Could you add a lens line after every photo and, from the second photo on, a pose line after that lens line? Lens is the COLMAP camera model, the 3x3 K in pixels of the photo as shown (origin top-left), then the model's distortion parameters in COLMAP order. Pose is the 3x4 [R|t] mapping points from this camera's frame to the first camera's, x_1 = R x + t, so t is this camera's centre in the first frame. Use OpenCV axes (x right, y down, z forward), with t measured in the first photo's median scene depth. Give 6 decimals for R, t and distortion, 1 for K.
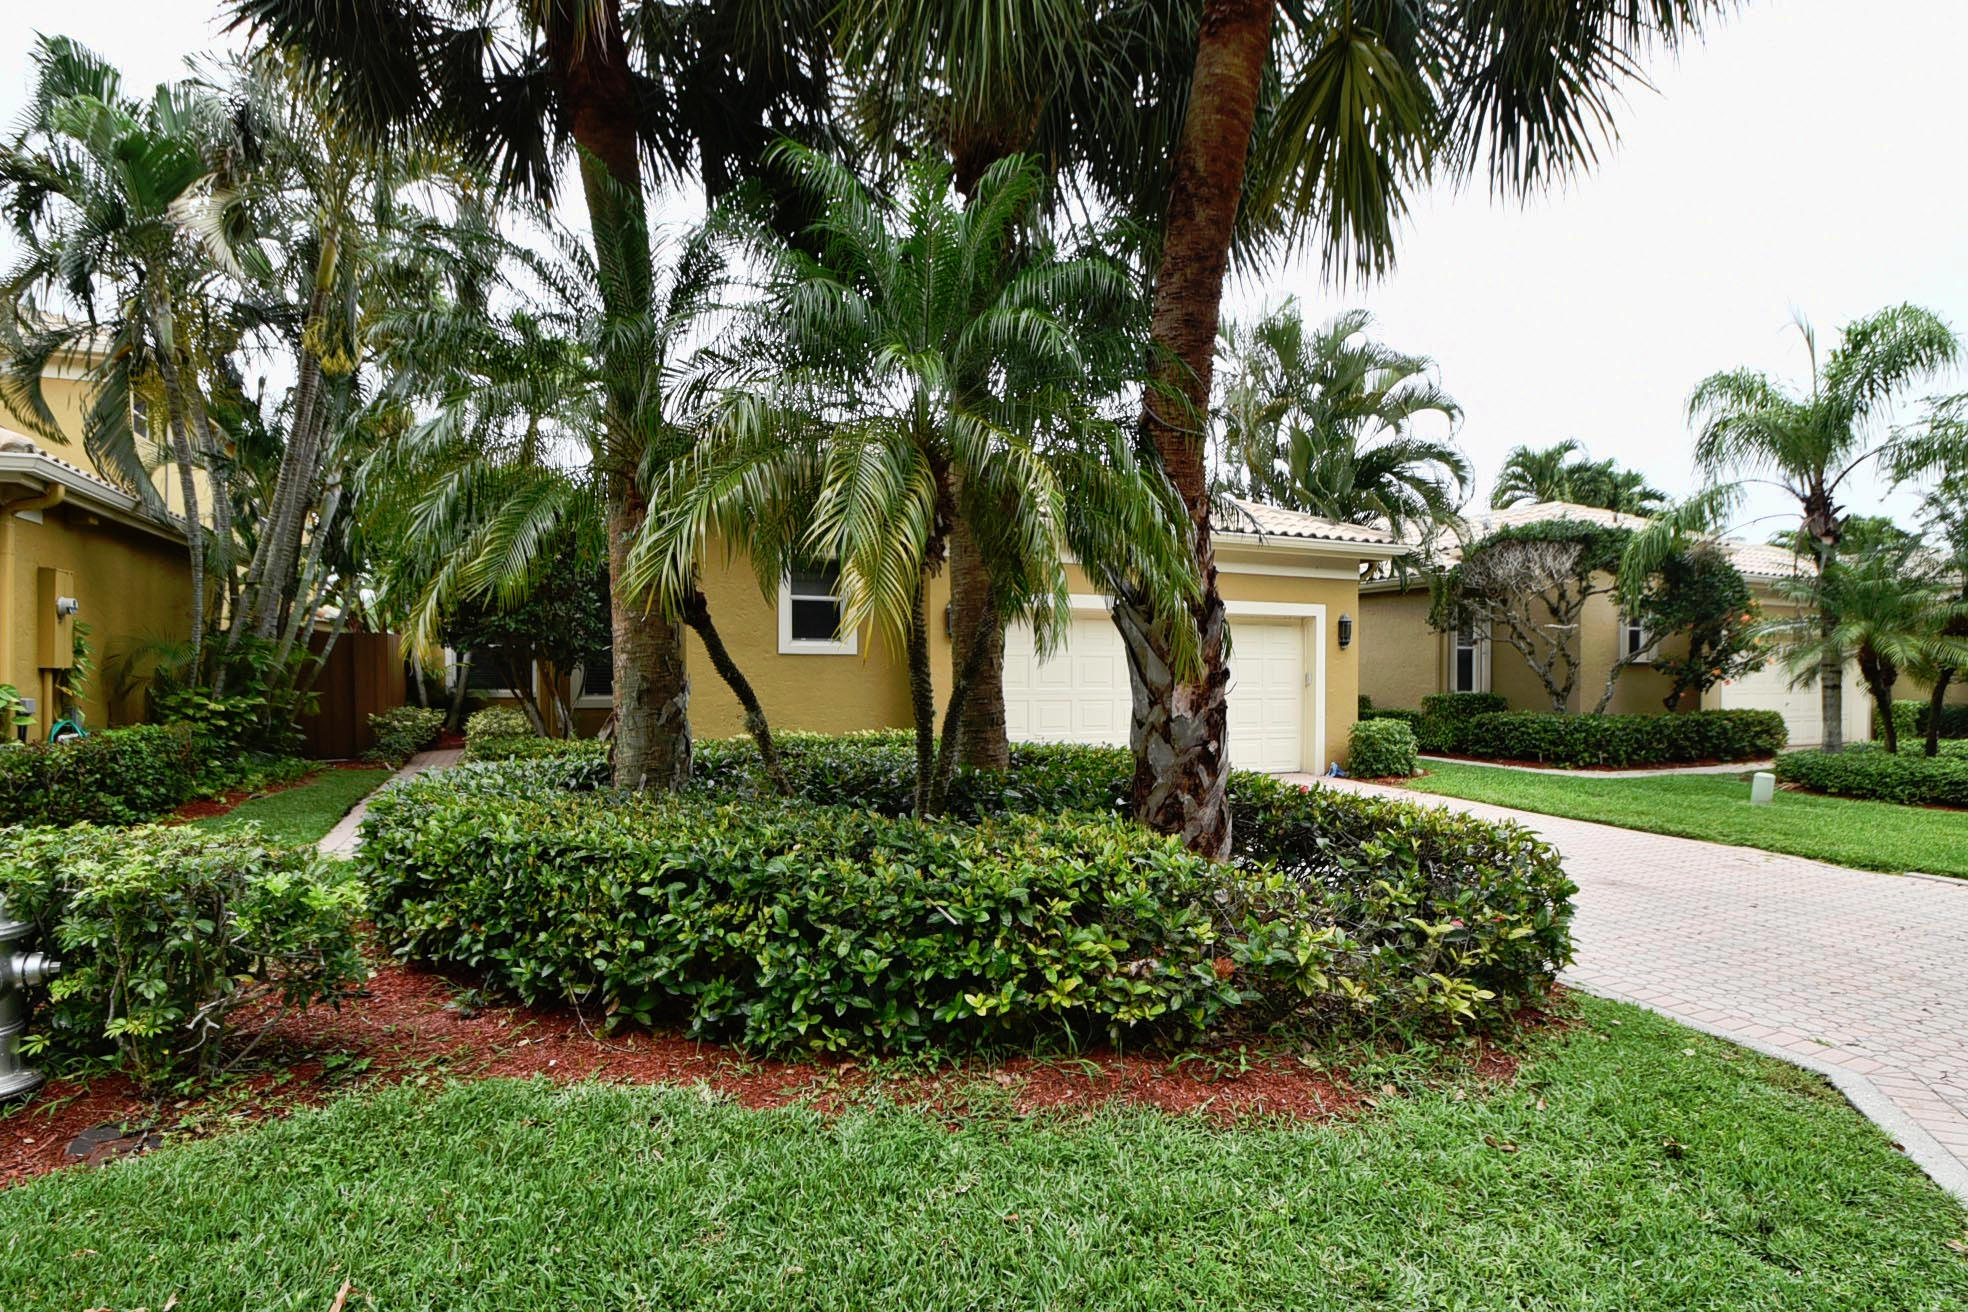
lens RADIAL K [[1025.3, 0, 984.0], [0, 1025.3, 656.0], [0, 0, 1]] dist [-0.001820, -0.000131]
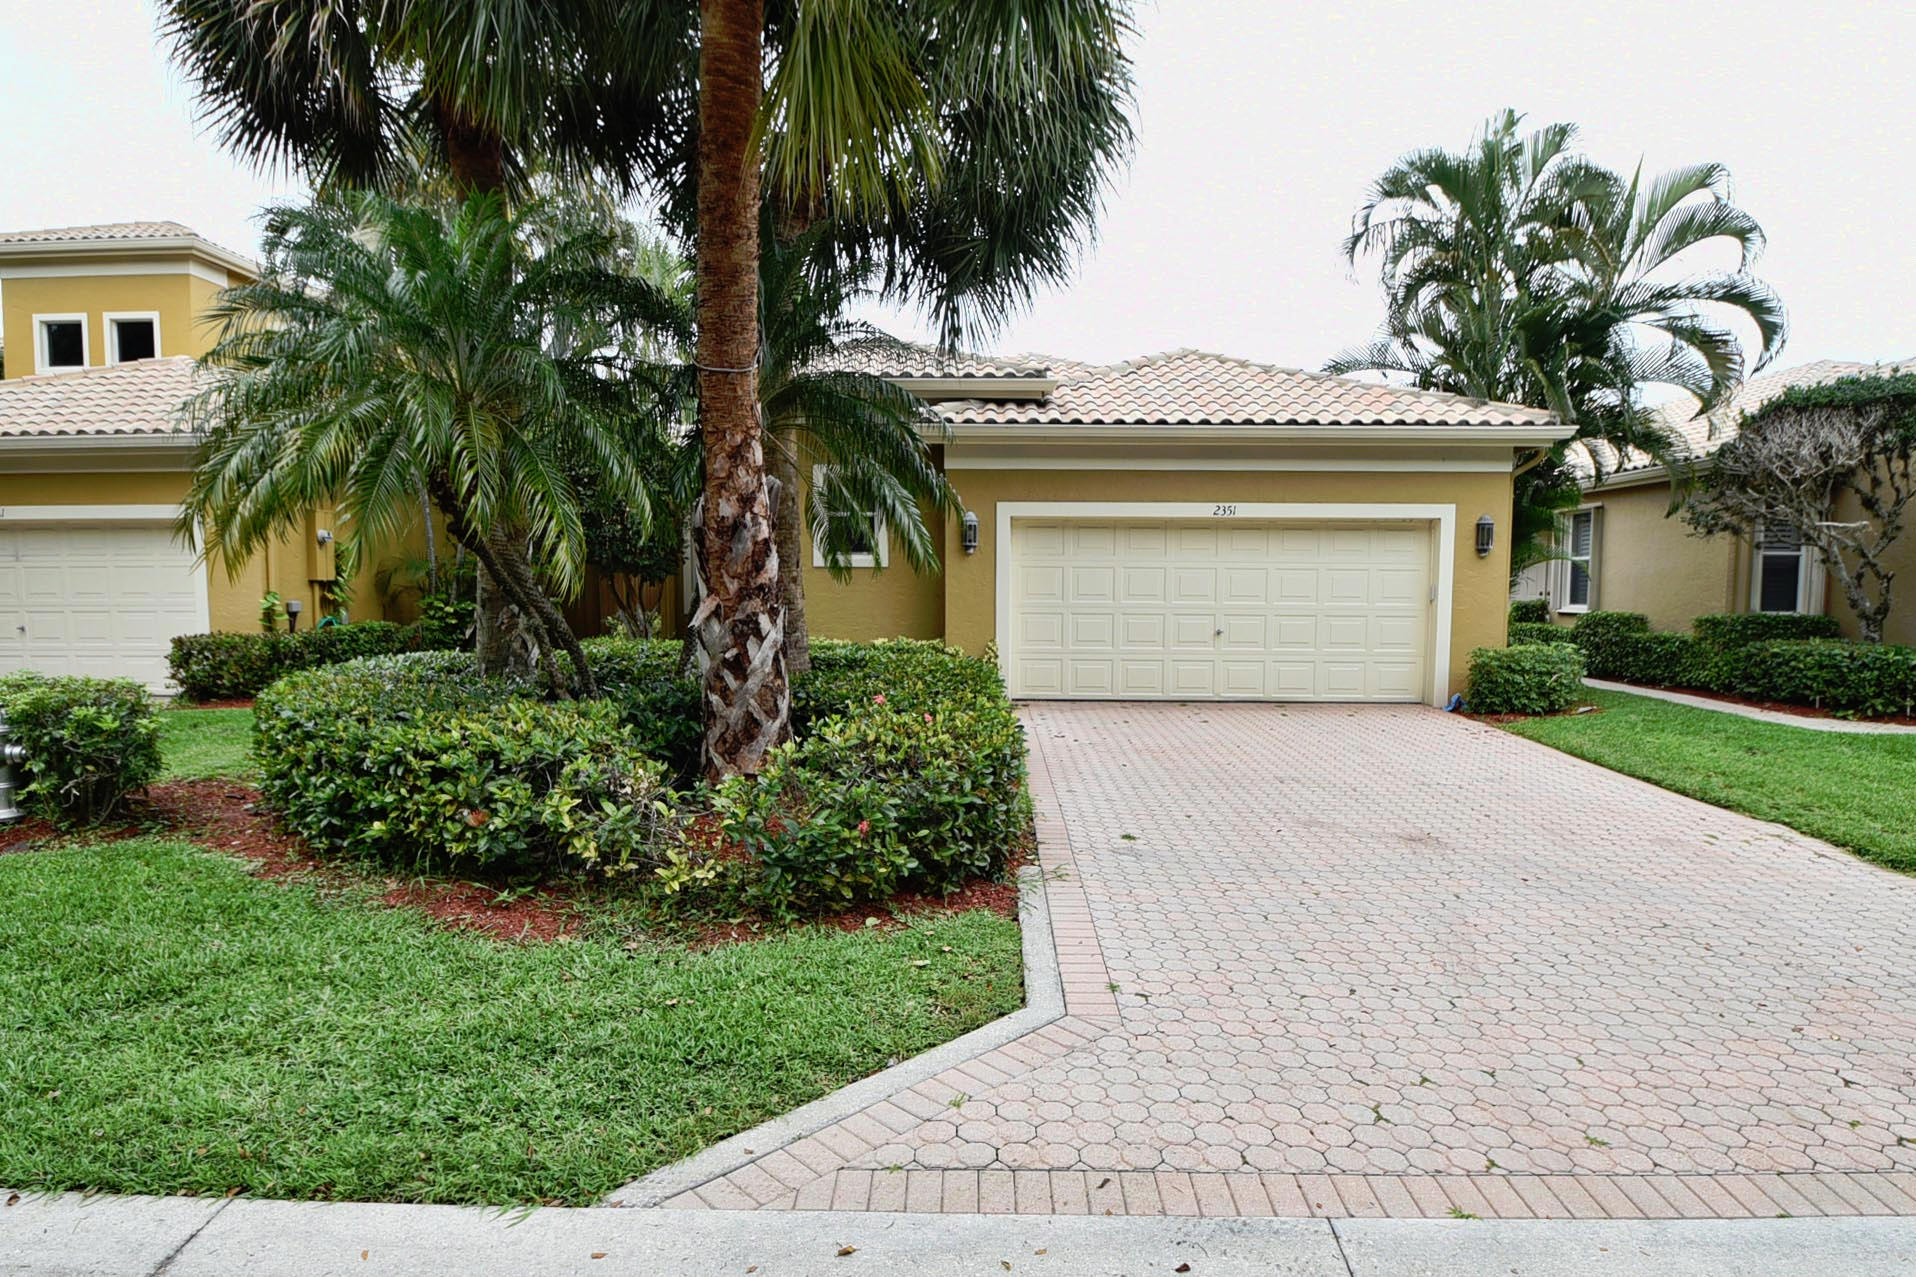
lens RADIAL K [[1113.8, 0, 958.0], [0, 1113.8, 638.5], [0, 0, 1]] dist [-0.006973, -0.001607]
pose [[0.892781, 0.025194, -0.449786, 0.395788], [0.004901, 0.997833, 0.065619, -0.002811], [0.450465, -0.060788, 0.890722, 0.011081]]
